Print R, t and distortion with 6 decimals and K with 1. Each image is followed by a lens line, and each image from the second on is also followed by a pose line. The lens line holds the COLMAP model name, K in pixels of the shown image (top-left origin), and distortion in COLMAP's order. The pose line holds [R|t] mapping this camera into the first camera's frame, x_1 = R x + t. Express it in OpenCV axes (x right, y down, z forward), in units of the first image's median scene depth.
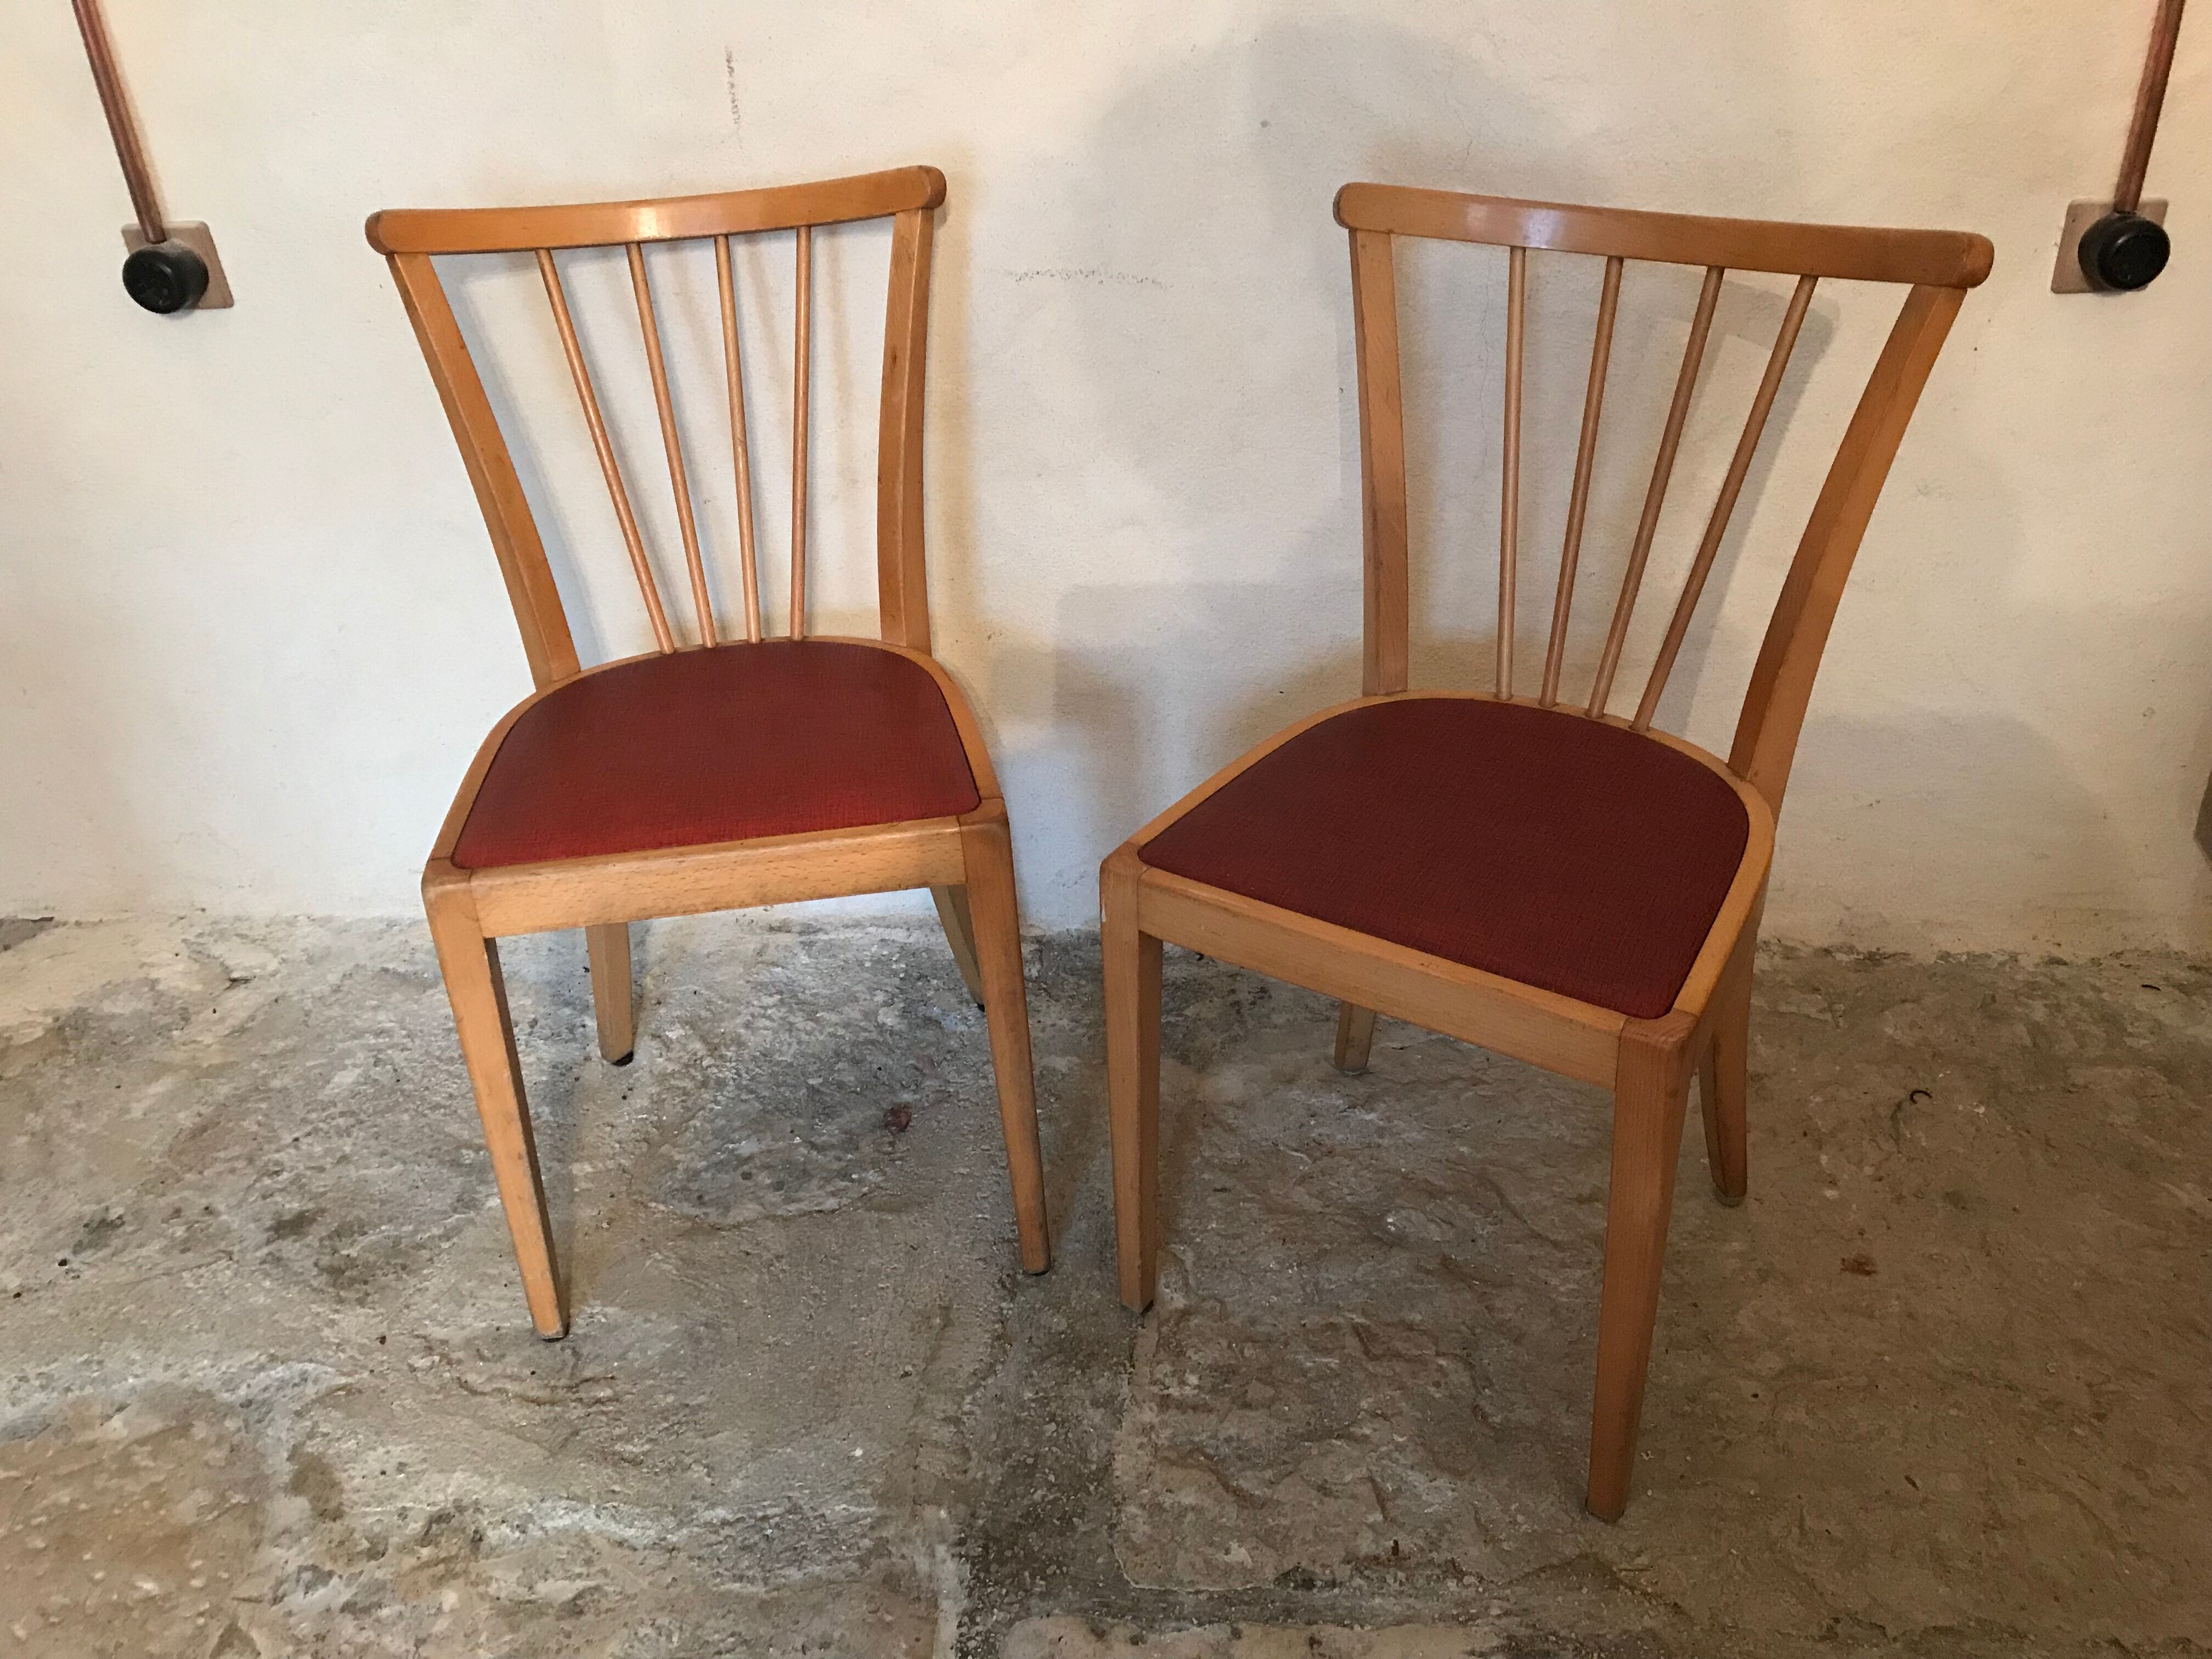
lens RADIAL K [[1824.0, 0, 1112.7], [0, 1824.0, 826.3], [0, 0, 1]] dist [0.013381, 0.000928]
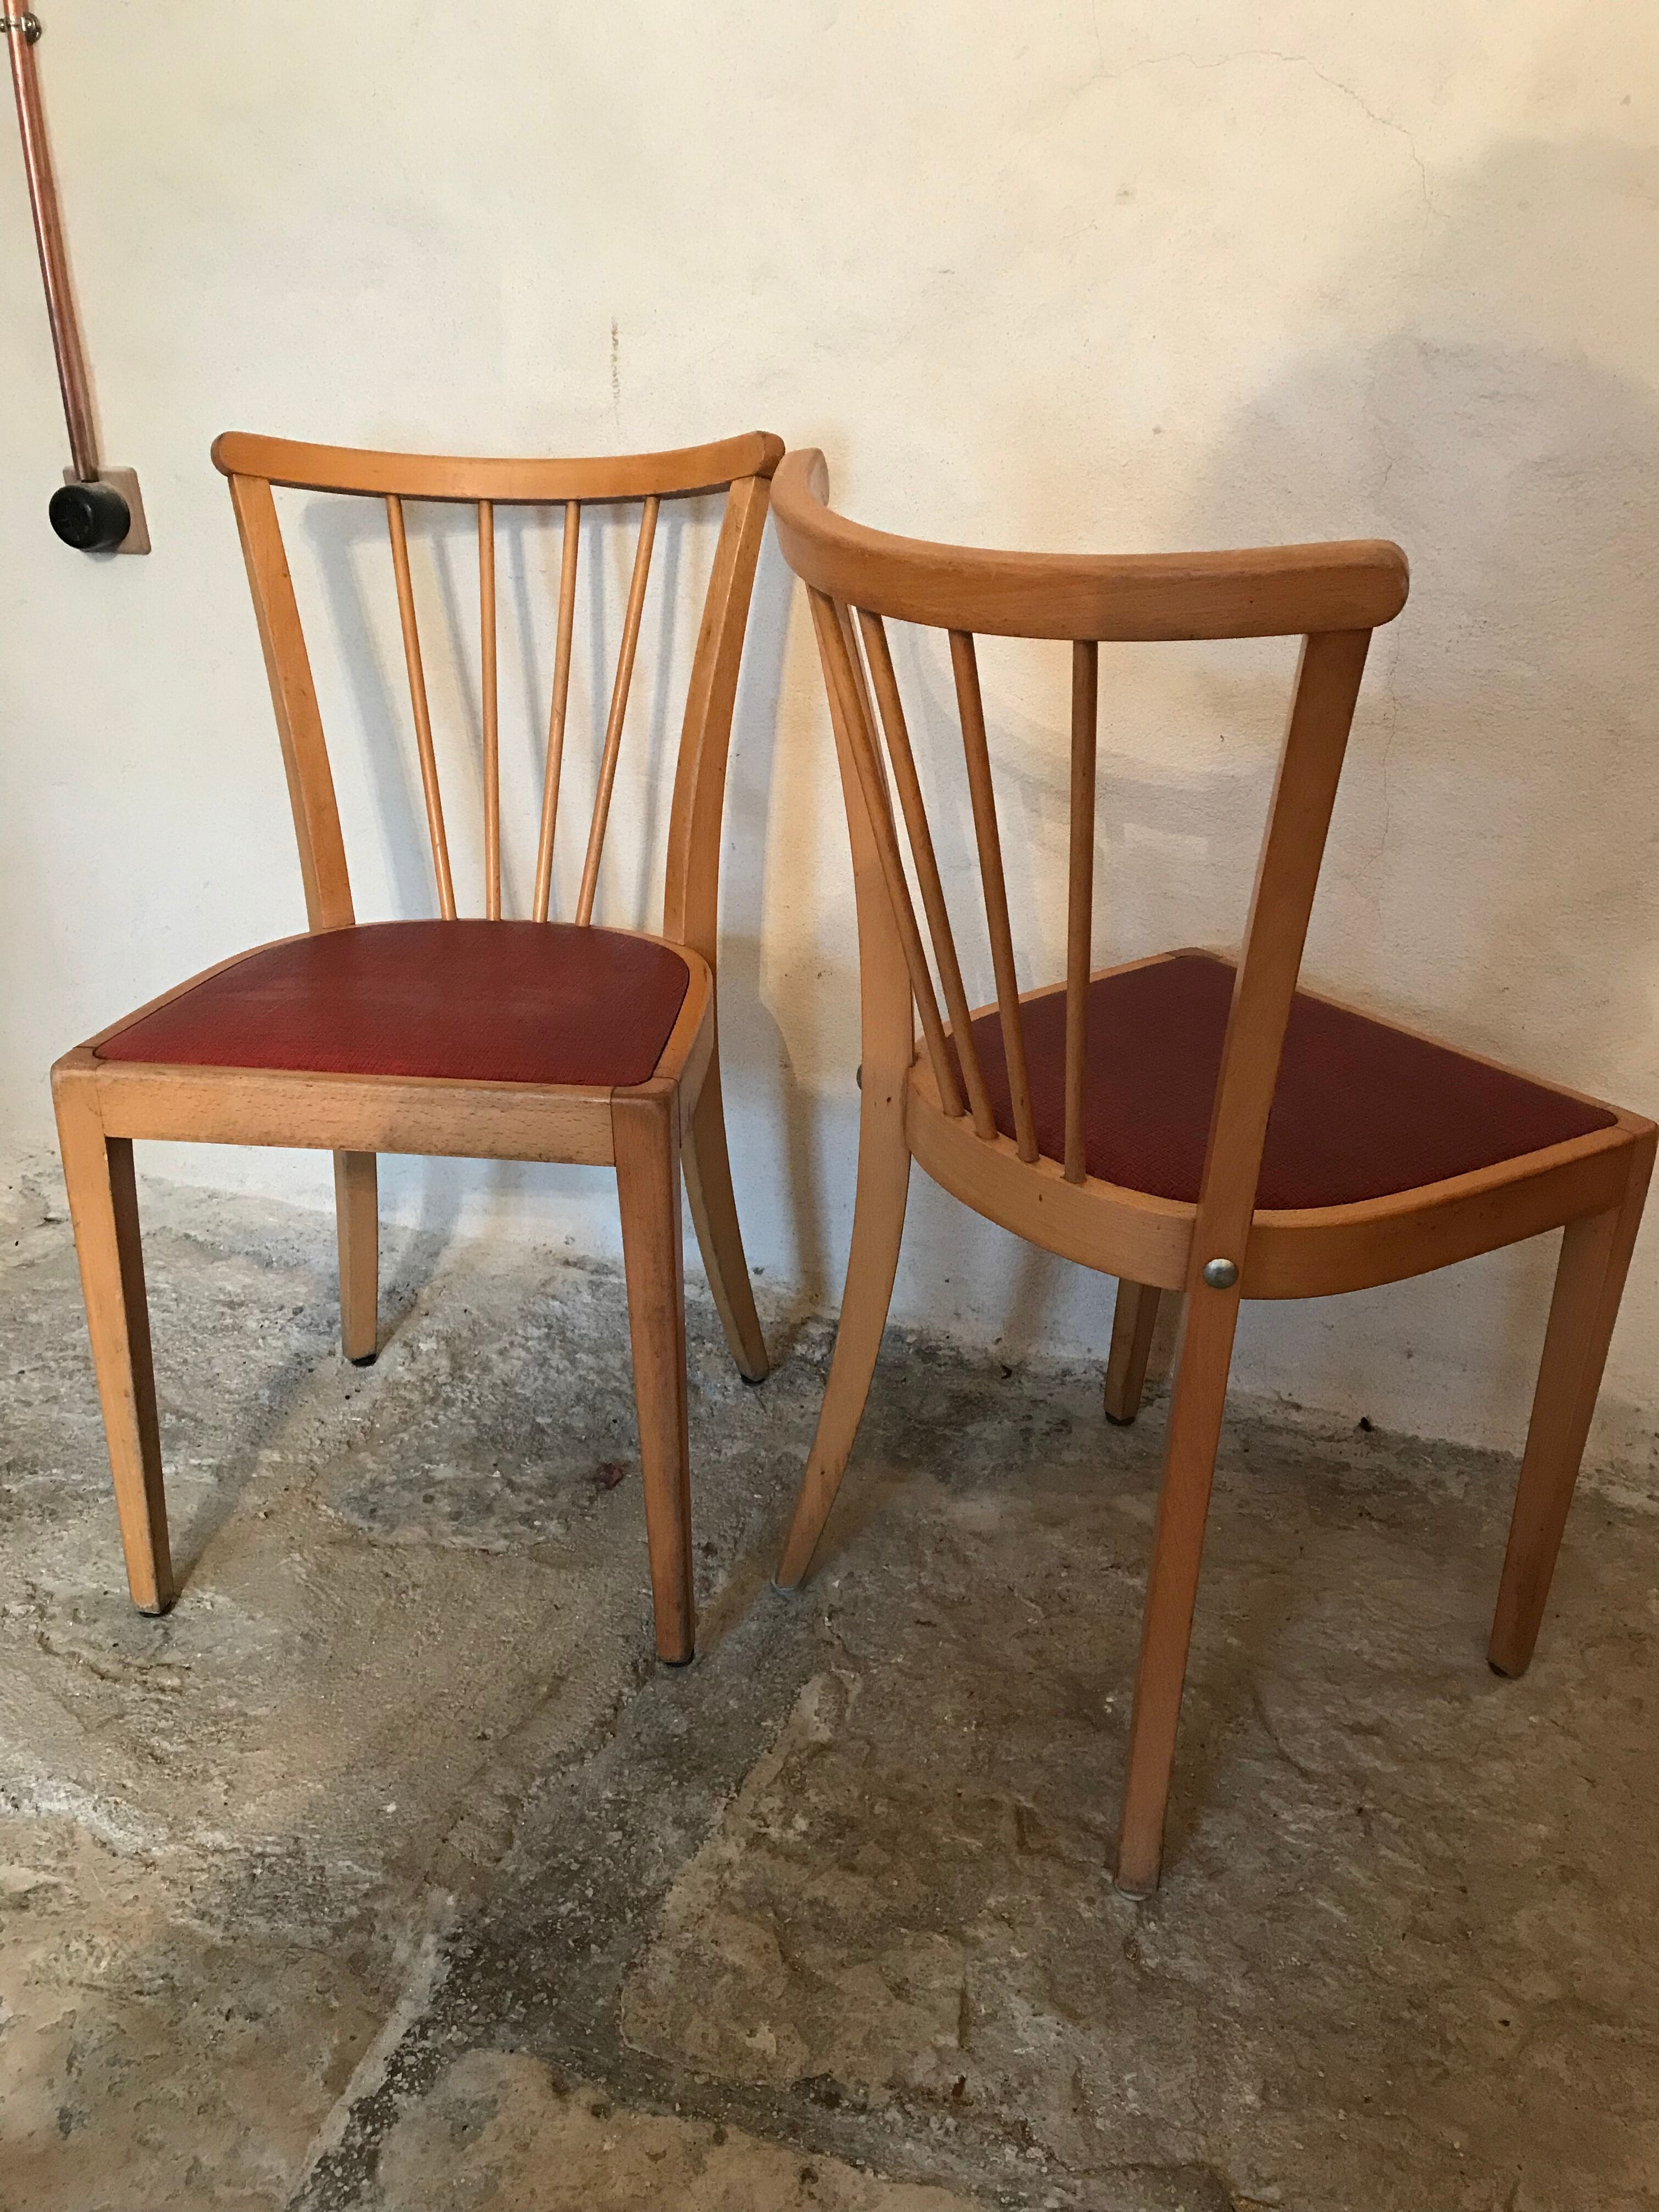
lens RADIAL K [[1824.0, 0, 831.6], [0, 1824.0, 1091.7], [0, 0, 1]] dist [0.013381, 0.000928]
pose [[0.962176, 0.148230, -0.228570, 0.178226], [-0.177245, 0.977770, -0.112028, 0.062581], [0.206883, 0.148303, 0.967060, 0.138690]]
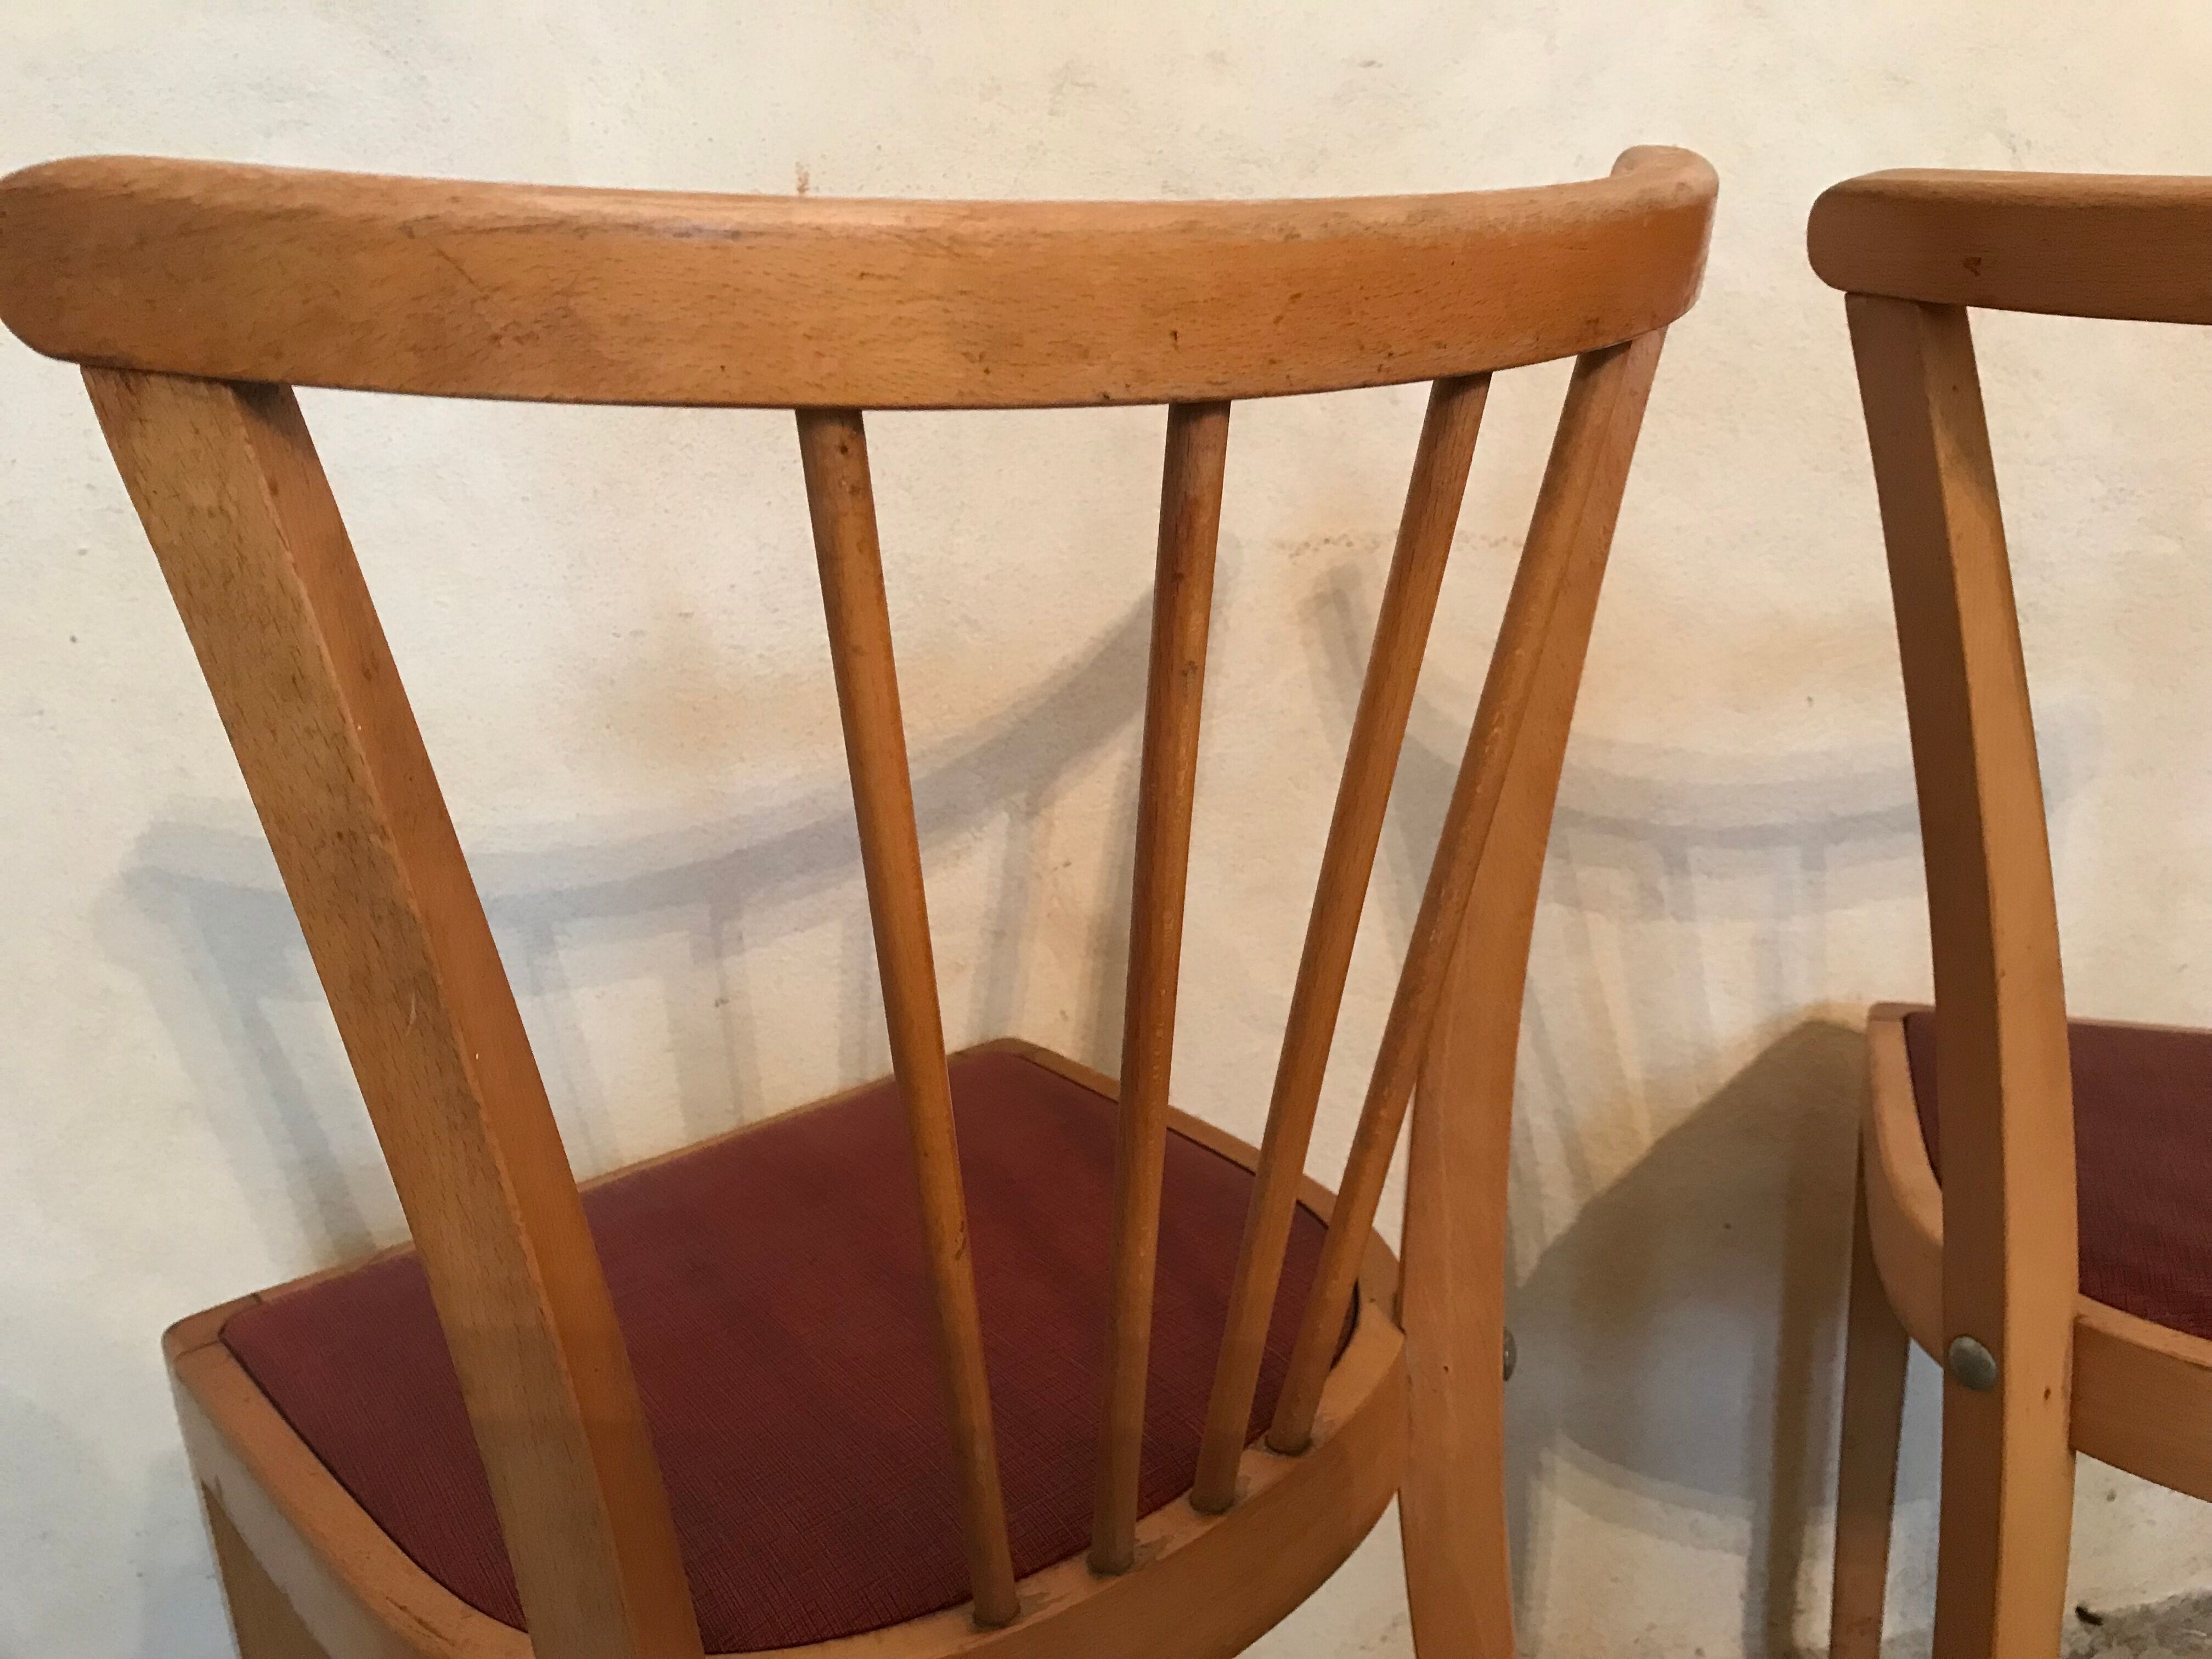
lens RADIAL K [[1824.0, 0, 1100.5], [0, 1824.0, 825.6], [0, 0, 1]] dist [0.013381, 0.000928]
pose [[0.969046, -0.080733, 0.233306, -0.259358], [0.153266, 0.937586, -0.312158, -0.047946], [-0.193543, 0.338253, 0.920938, 0.517961]]
